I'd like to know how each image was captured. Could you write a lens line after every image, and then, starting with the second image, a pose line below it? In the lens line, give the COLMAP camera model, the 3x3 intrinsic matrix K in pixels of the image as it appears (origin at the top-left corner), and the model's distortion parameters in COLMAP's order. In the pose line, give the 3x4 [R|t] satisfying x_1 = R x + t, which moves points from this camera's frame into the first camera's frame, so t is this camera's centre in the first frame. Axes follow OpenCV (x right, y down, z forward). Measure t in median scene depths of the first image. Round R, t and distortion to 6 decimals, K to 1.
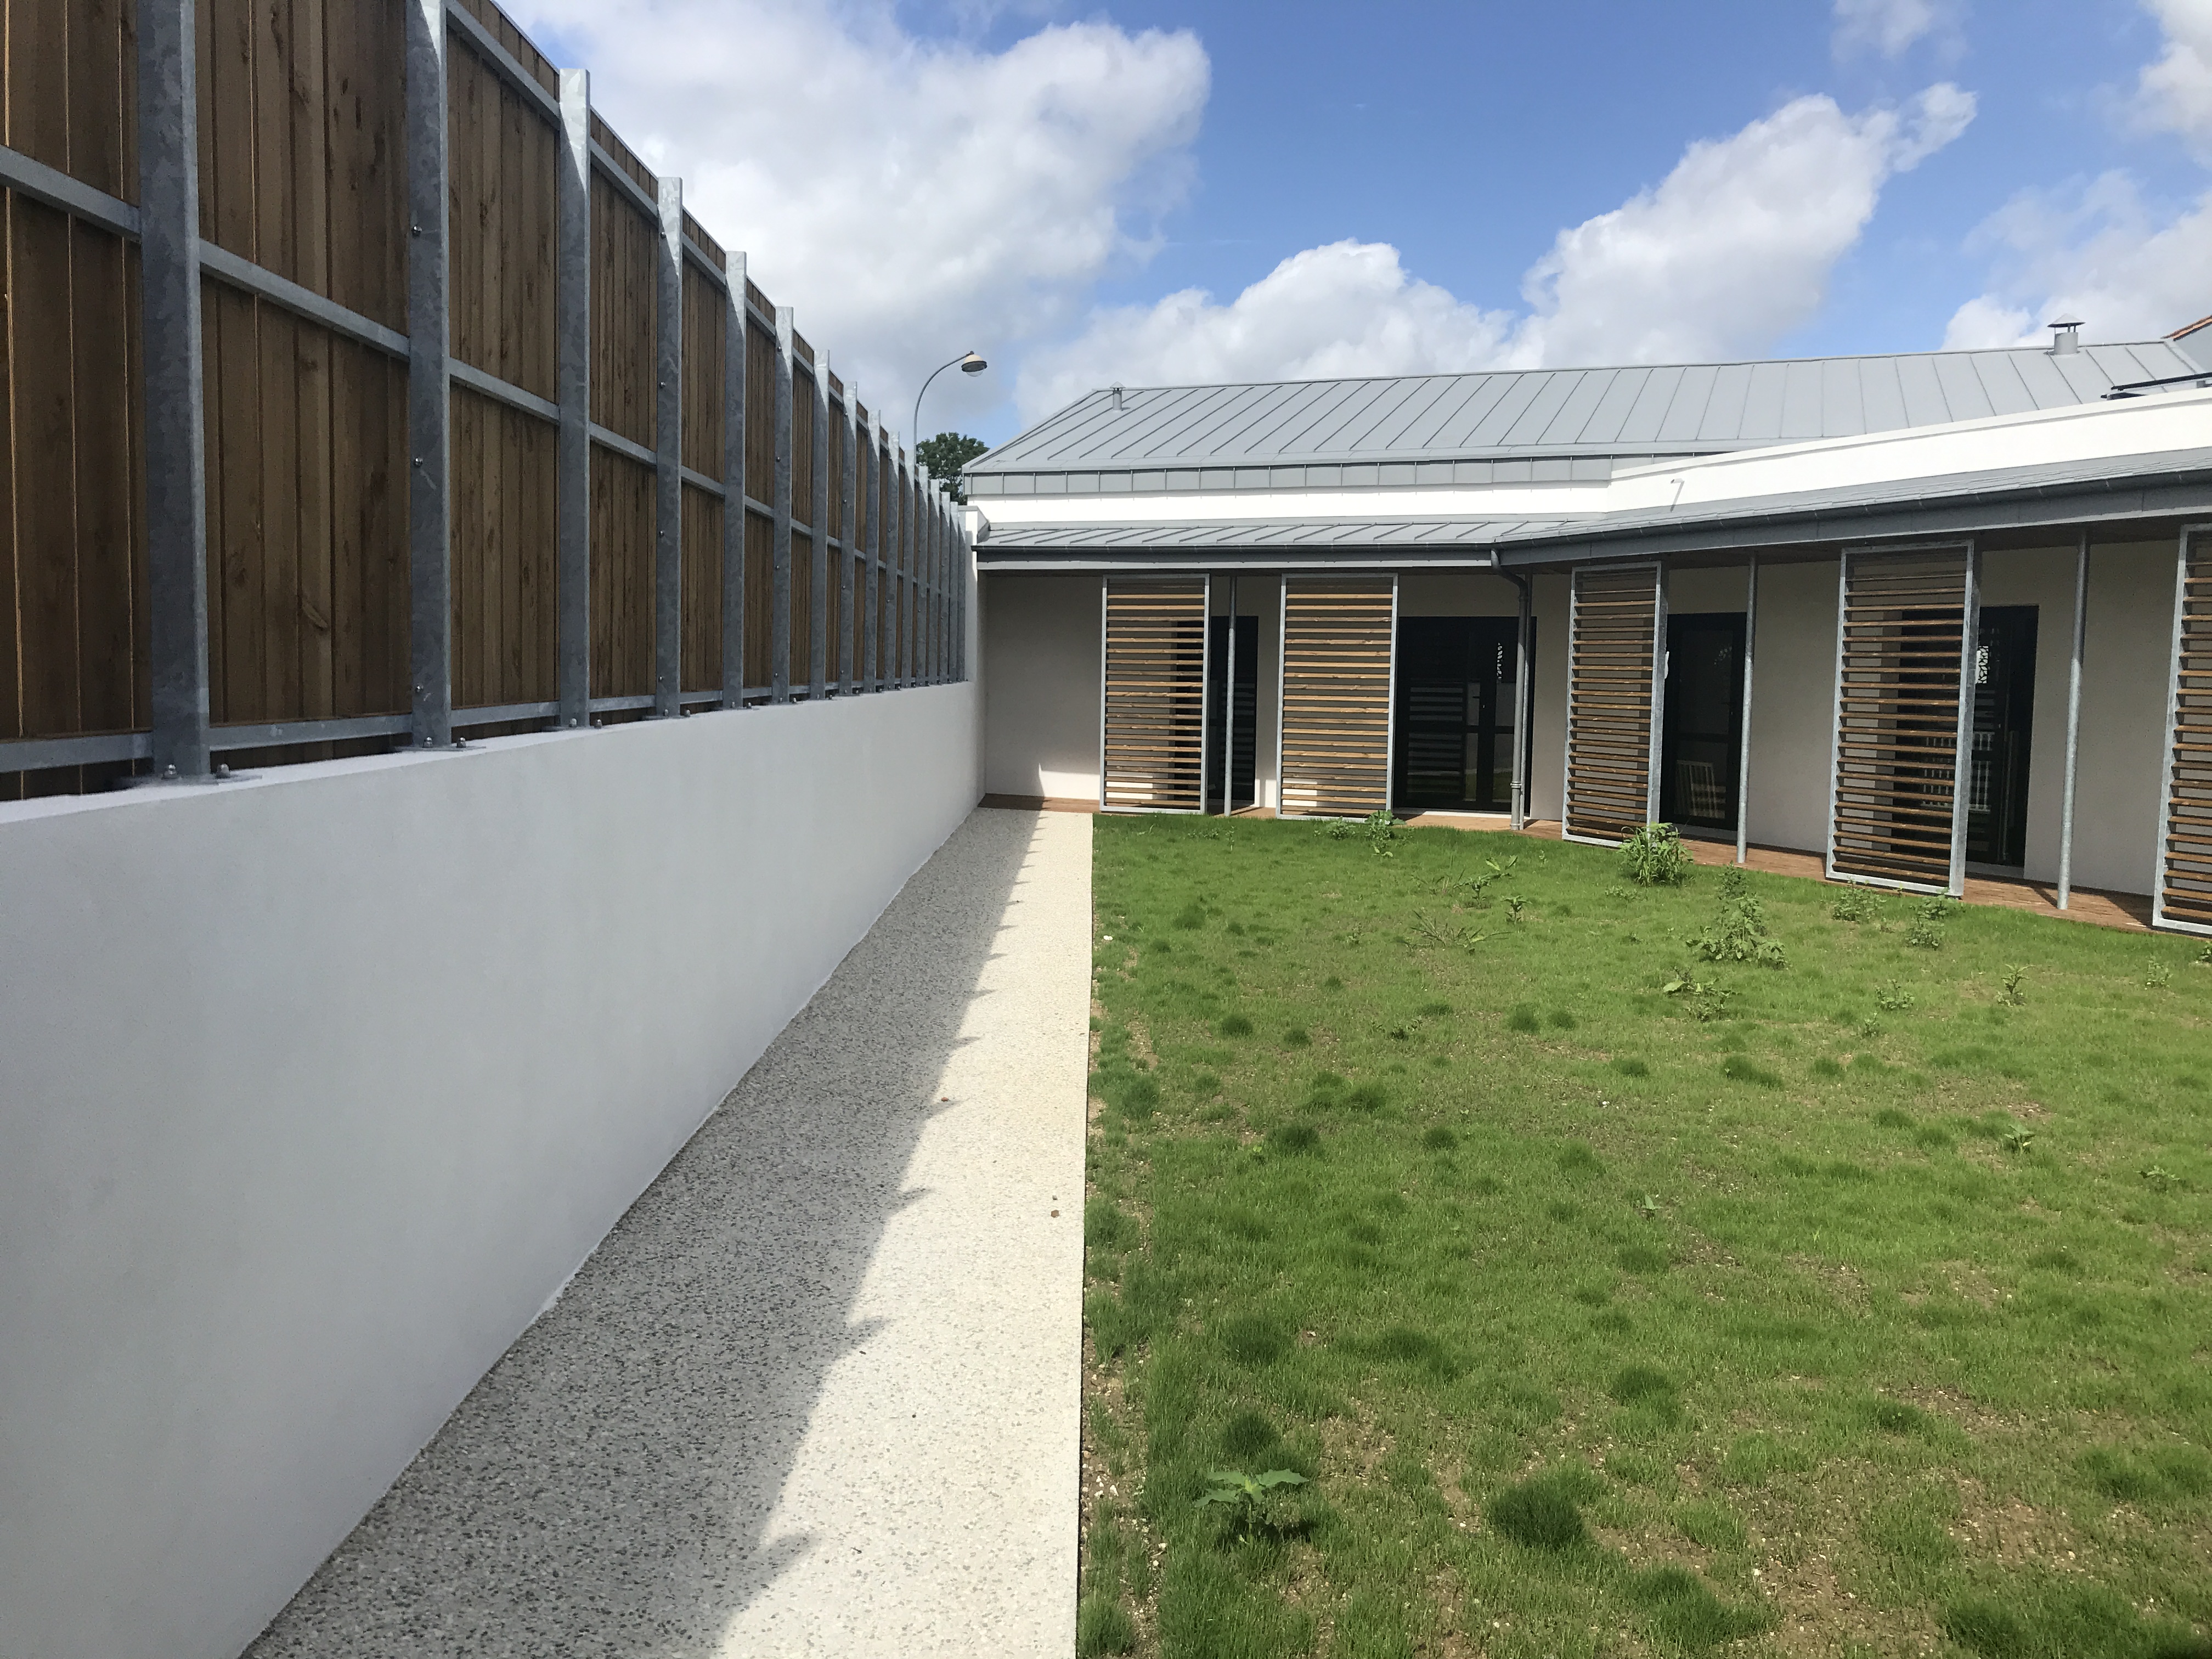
lens RADIAL K [[1795.8, 0, 1112.5], [0, 1795.8, 784.0], [0, 0, 1]] dist [0.088612, -0.121518]
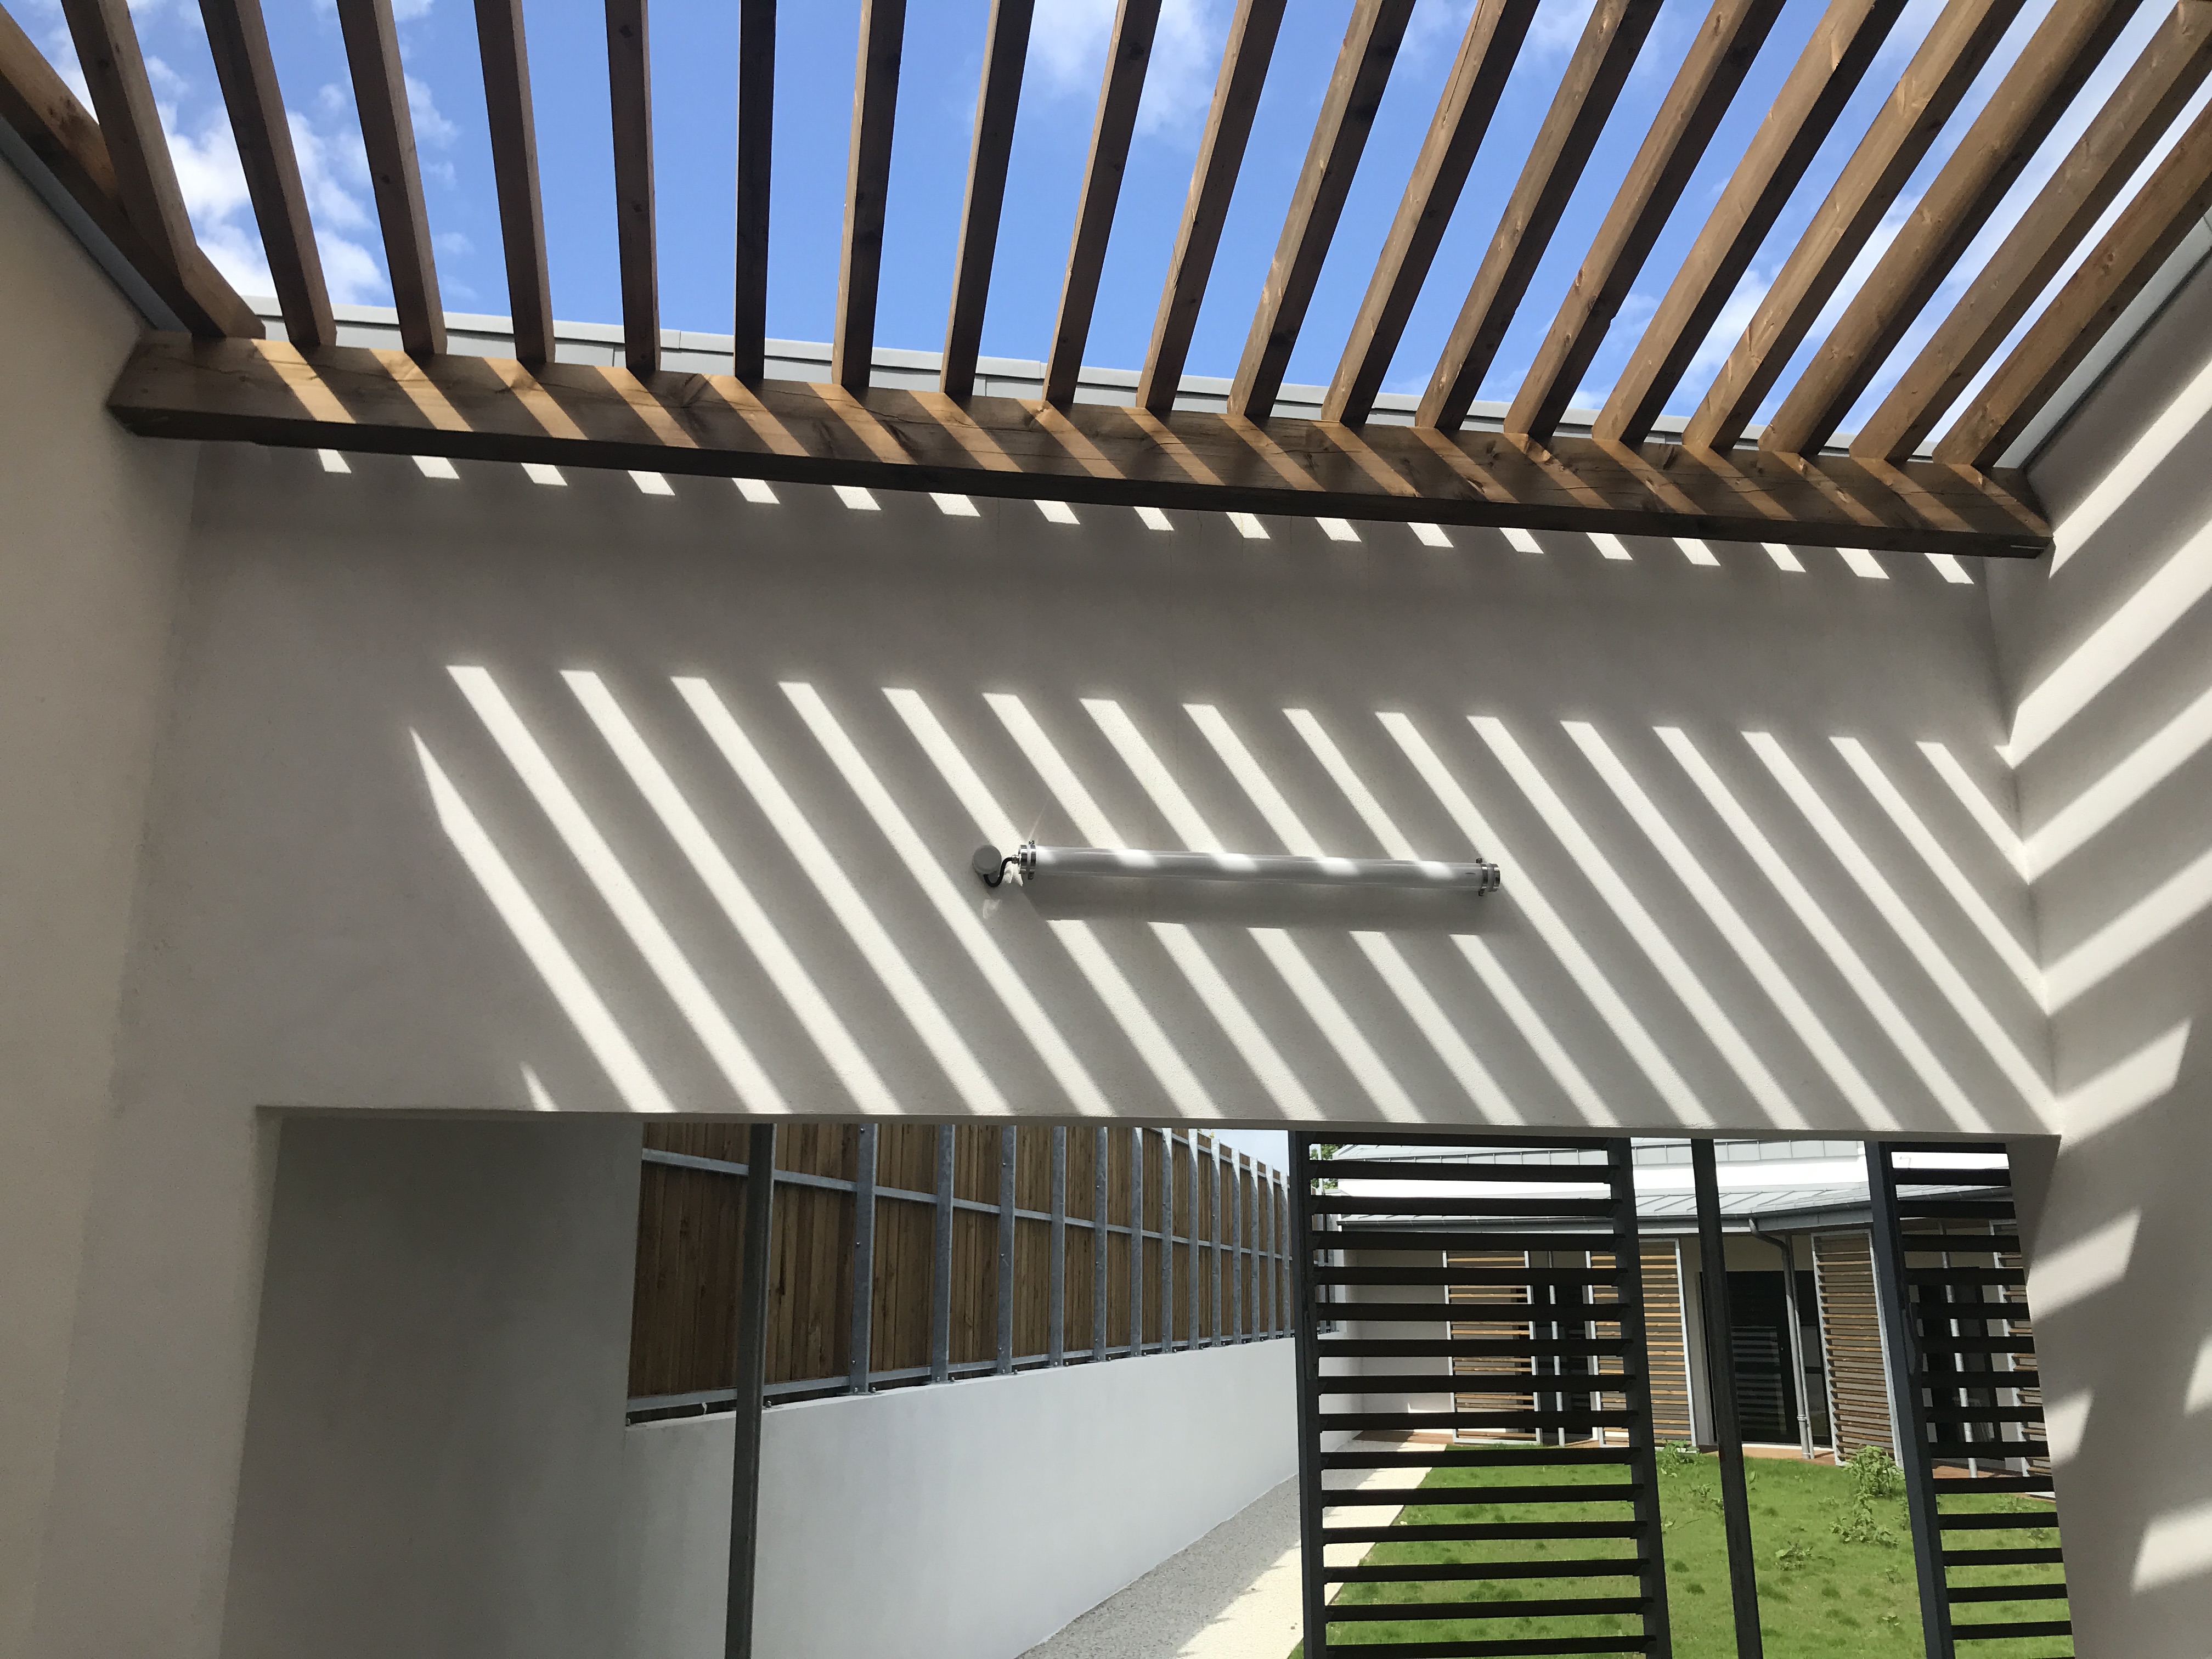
lens RADIAL K [[1960.6, 0, 1106.0], [0, 1960.6, 829.5], [0, 0, 1]] dist [0.010876, 0.004773]
pose [[0.970425, -0.069985, -0.231034, 0.217148], [-0.002085, 0.954587, -0.297924, 0.034425], [0.241392, 0.289595, 0.926210, -0.842651]]
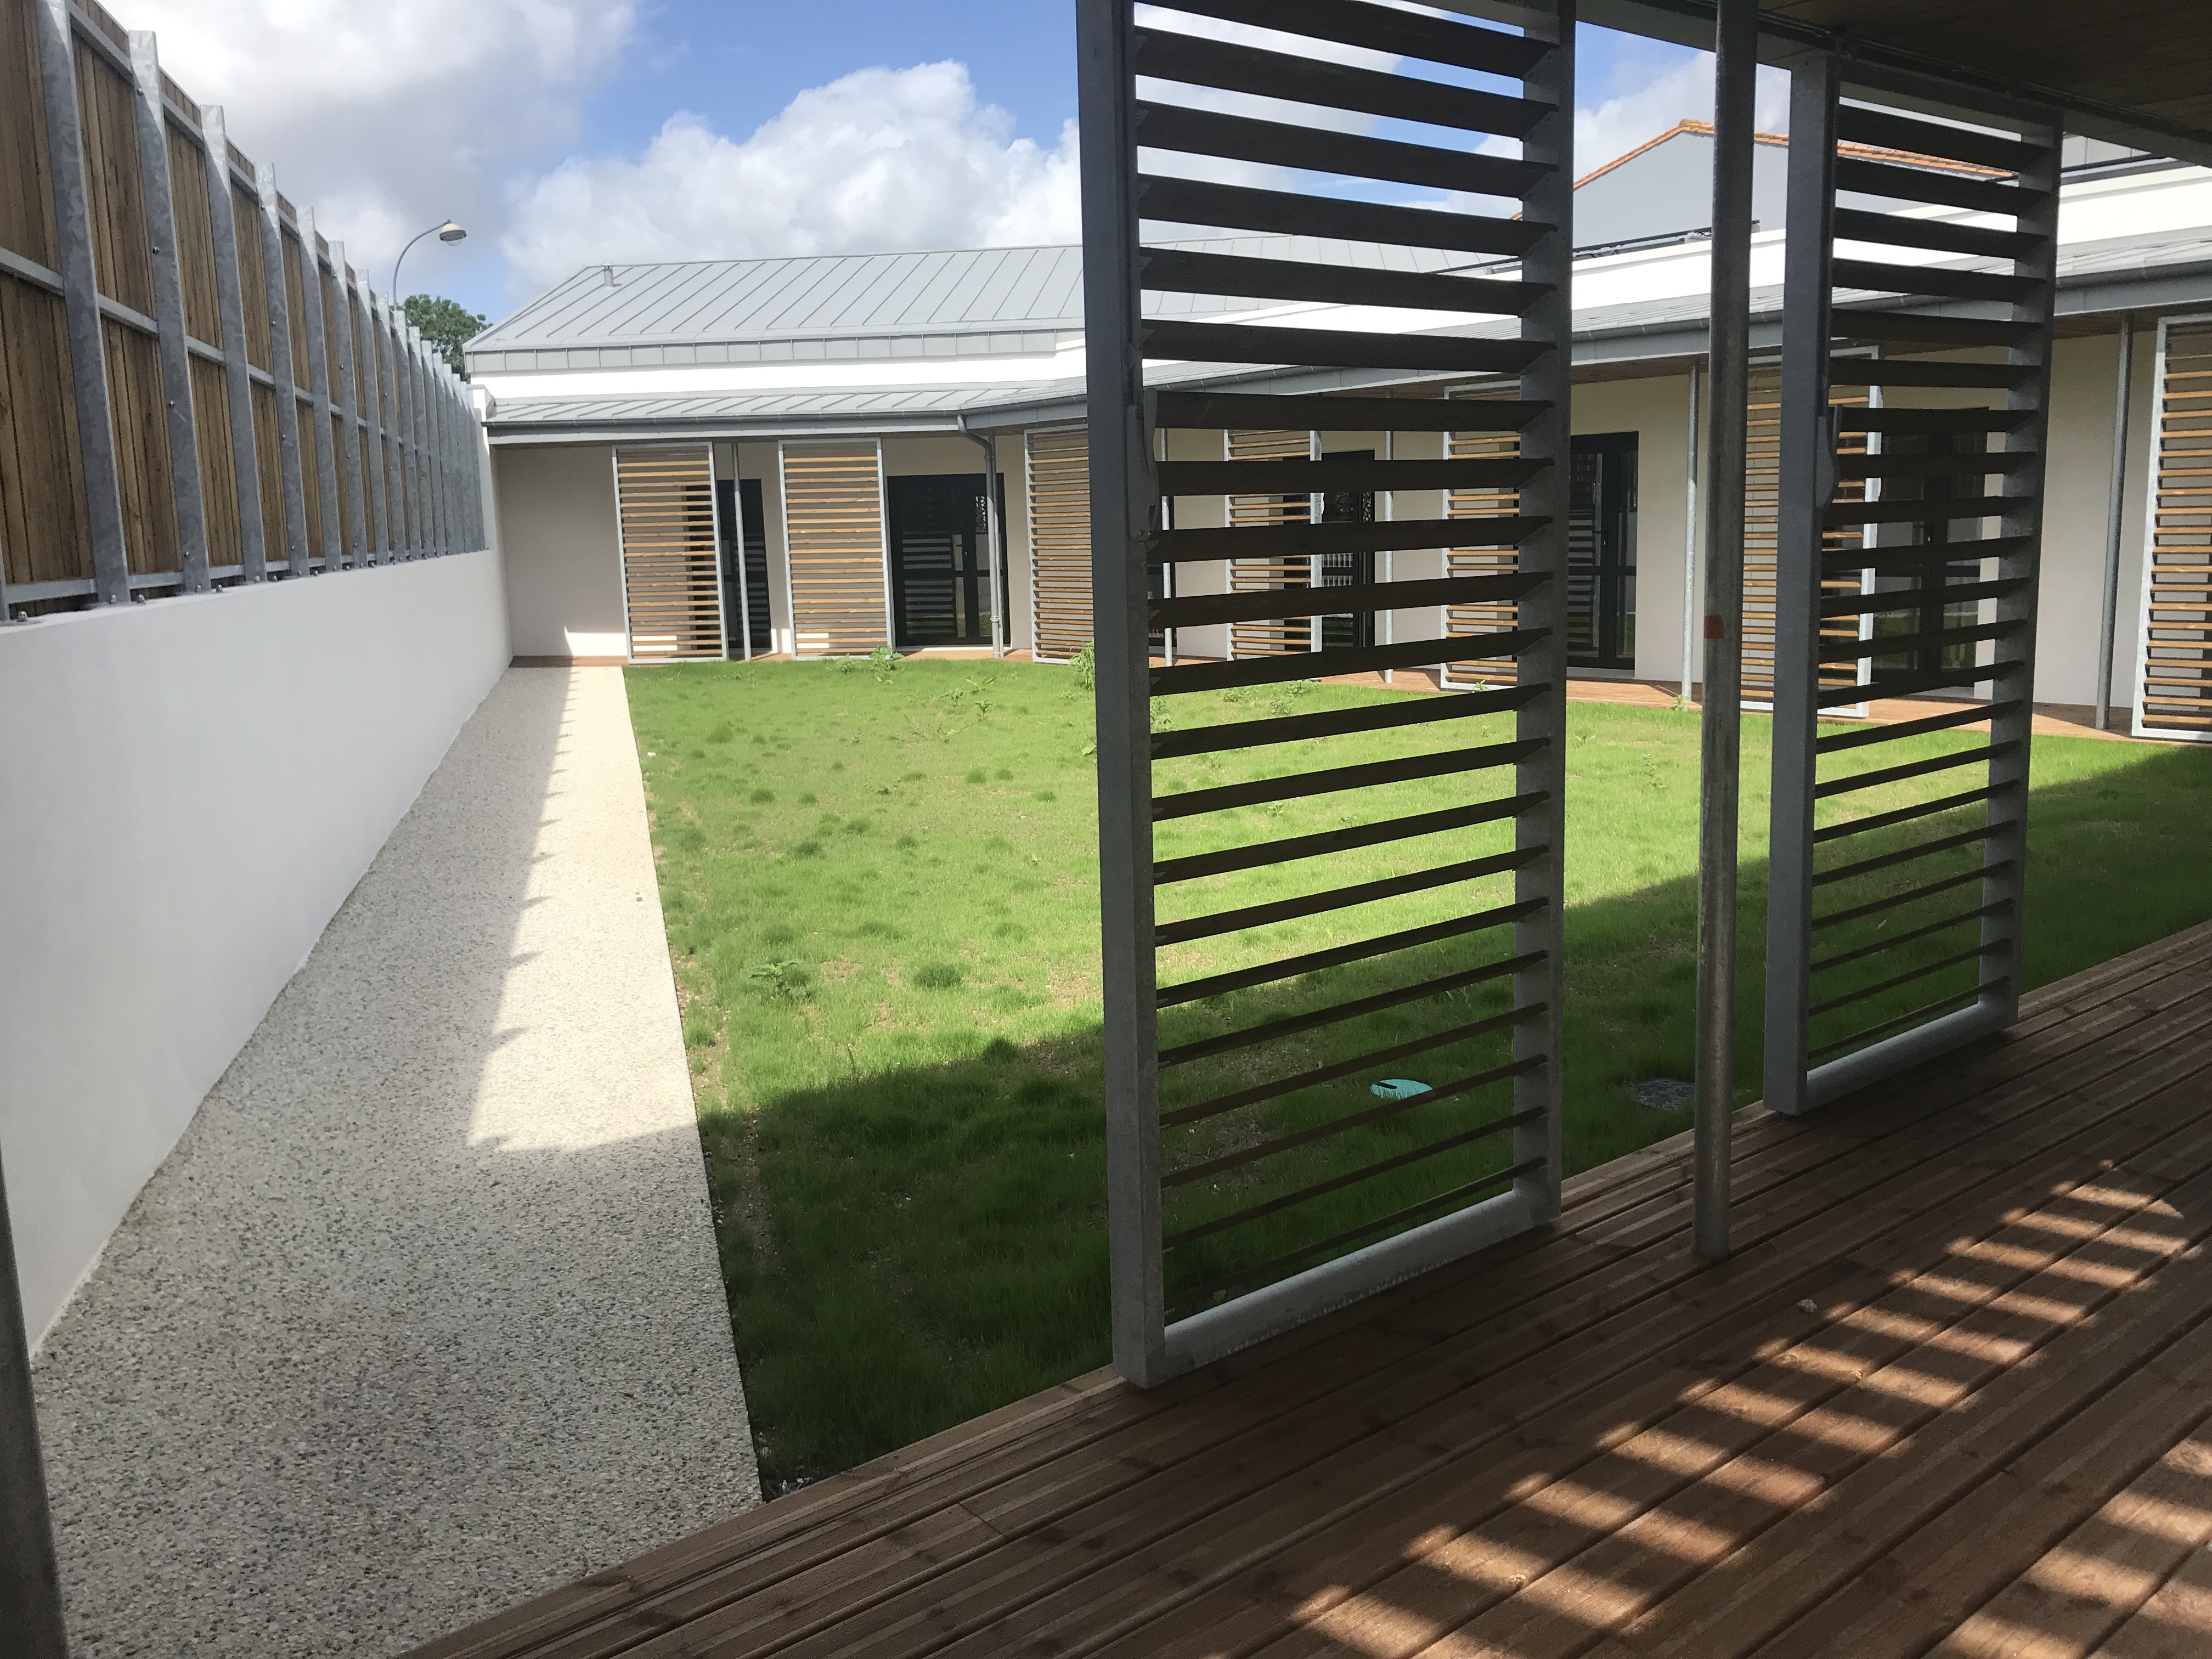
lens RADIAL K [[1829.3, 0, 1143.2], [0, 1829.3, 823.4], [0, 0, 1]] dist [0.064649, -0.123552]
pose [[0.961056, -0.085618, 0.262757, -0.017824], [0.060107, 0.992796, 0.103652, 0.031180], [-0.269738, -0.083822, 0.959278, -0.375166]]
